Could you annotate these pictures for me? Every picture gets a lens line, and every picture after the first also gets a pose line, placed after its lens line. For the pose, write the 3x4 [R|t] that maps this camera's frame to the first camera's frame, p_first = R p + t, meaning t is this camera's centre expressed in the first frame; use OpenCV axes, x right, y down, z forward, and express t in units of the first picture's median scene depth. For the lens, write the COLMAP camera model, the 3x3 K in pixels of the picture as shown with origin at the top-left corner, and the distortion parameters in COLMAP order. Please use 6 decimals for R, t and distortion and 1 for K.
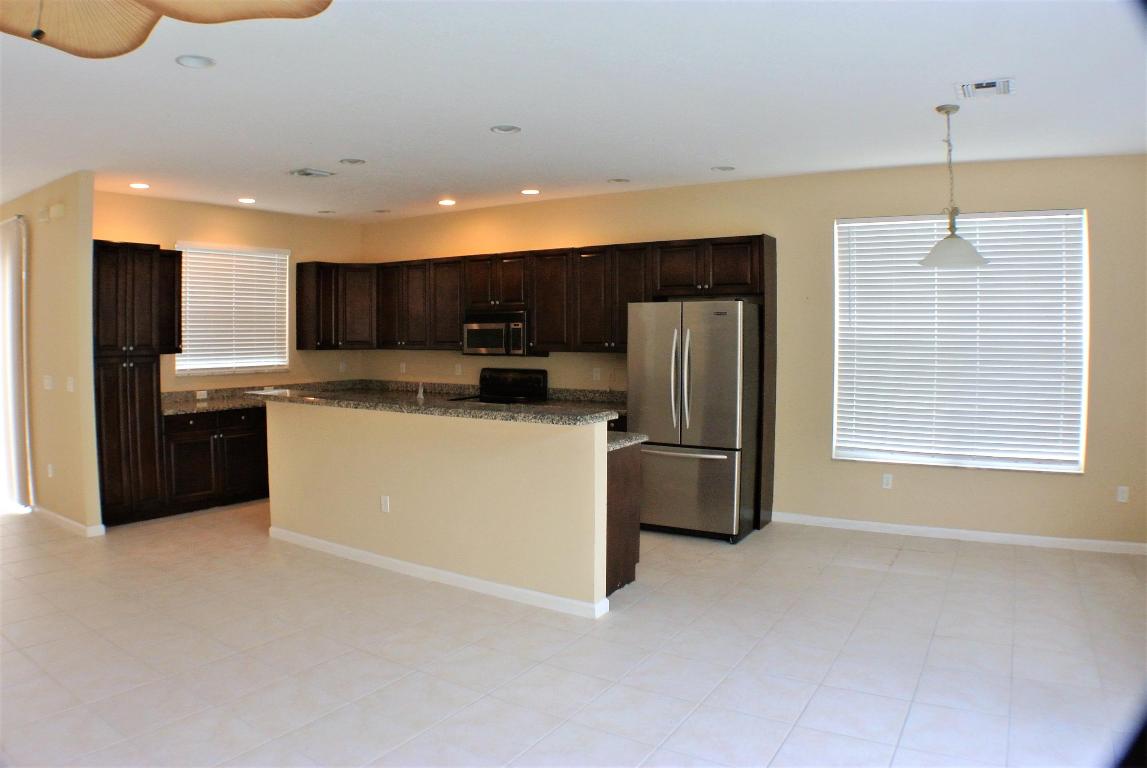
lens RADIAL K [[755.4, 0, 573.5], [0, 755.4, 384.0], [0, 0, 1]] dist [-0.227235, 0.062809]
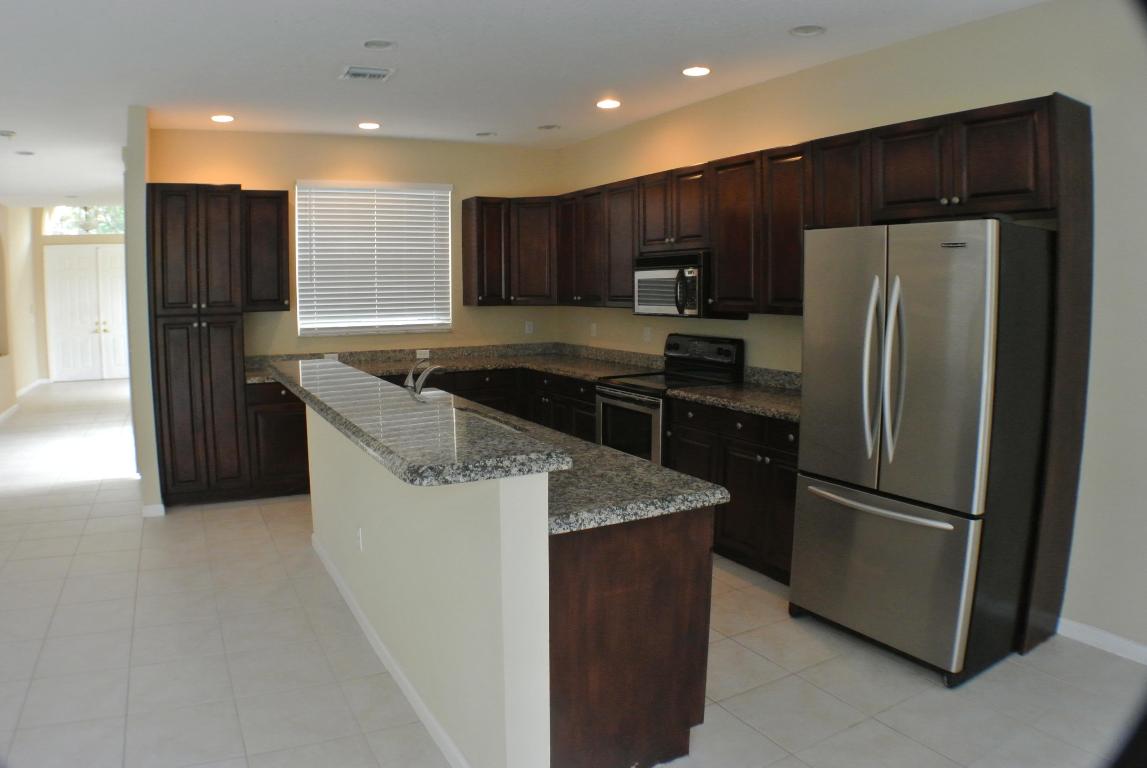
lens RADIAL K [[755.4, 0, 573.5], [0, 755.4, 384.0], [0, 0, 1]] dist [-0.227235, 0.062809]
pose [[0.870560, 0.055509, -0.488922, 0.176732], [-0.025823, 0.997401, 0.067260, -0.022183], [0.491385, -0.045928, 0.869731, 0.384455]]
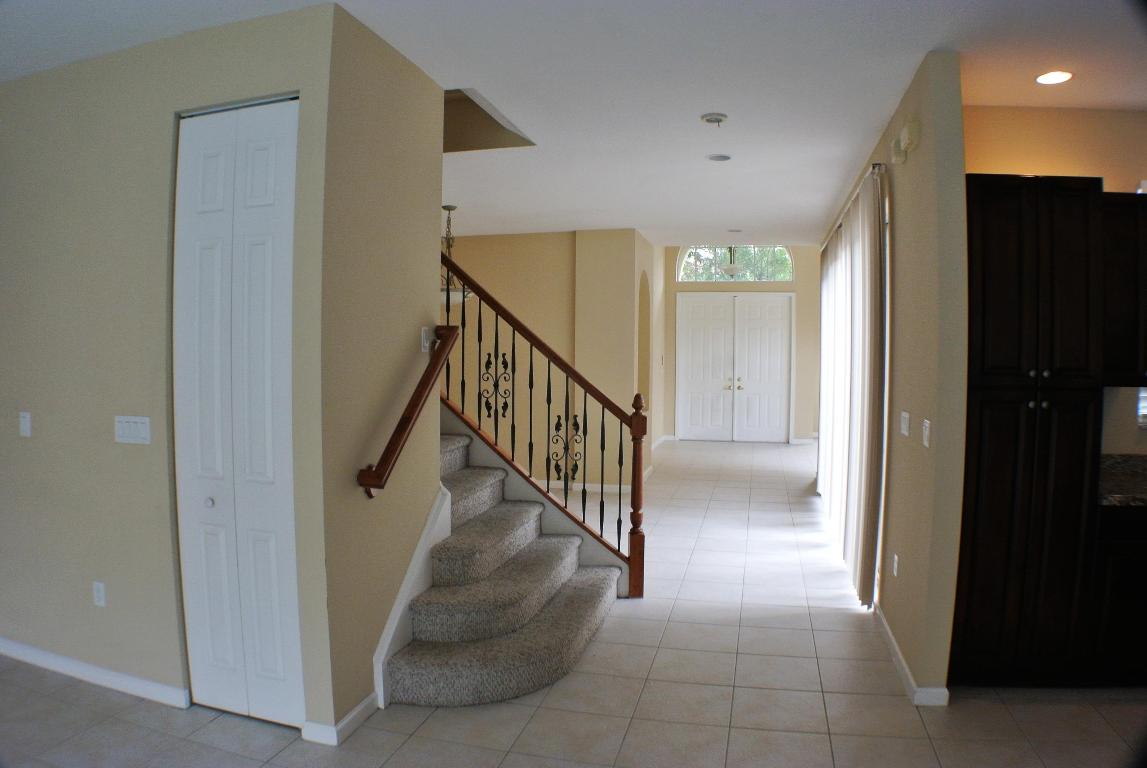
lens RADIAL K [[755.4, 0, 573.5], [0, 755.4, 384.0], [0, 0, 1]] dist [-0.227235, 0.062809]
pose [[0.305074, 0.036741, -0.951620, -0.215538], [-0.062632, 0.997866, 0.018448, -0.026548], [0.950267, 0.053974, 0.306724, 0.426047]]
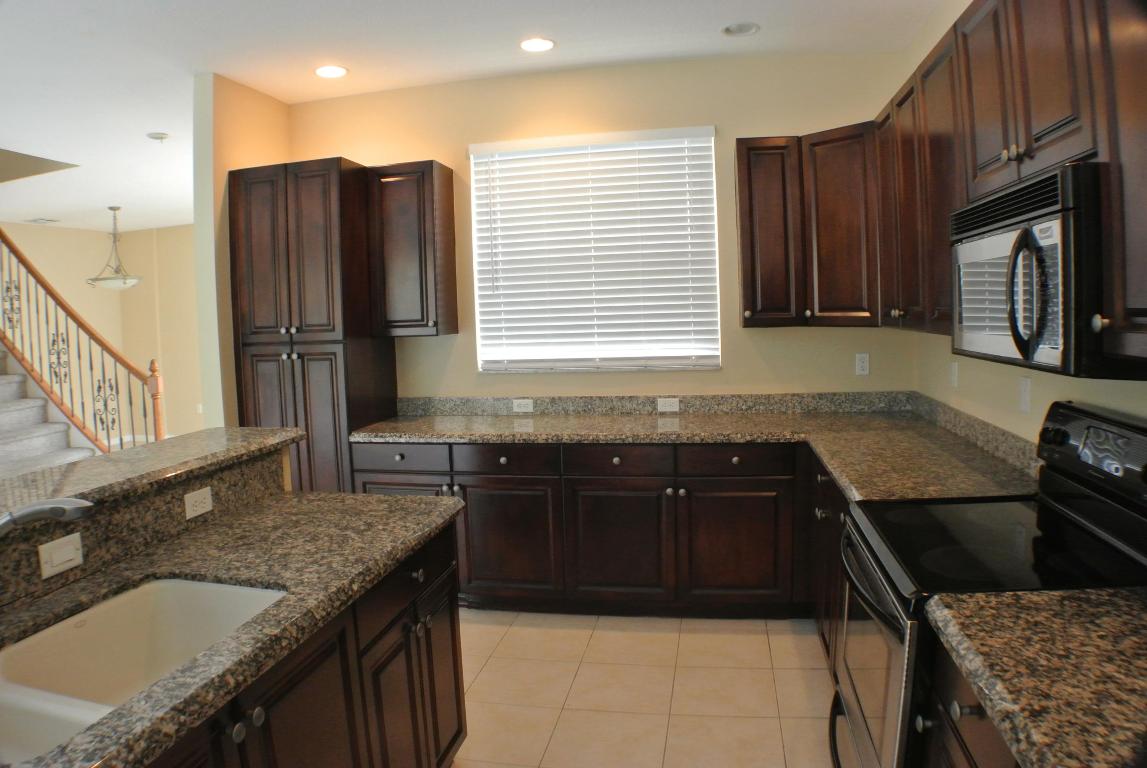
lens RADIAL K [[755.4, 0, 573.5], [0, 755.4, 384.0], [0, 0, 1]] dist [-0.227235, 0.062809]
pose [[0.359533, 0.071953, -0.930354, 0.061059], [-0.025170, 0.997408, 0.067412, -0.046338], [0.932793, -0.000820, 0.360412, 0.854110]]
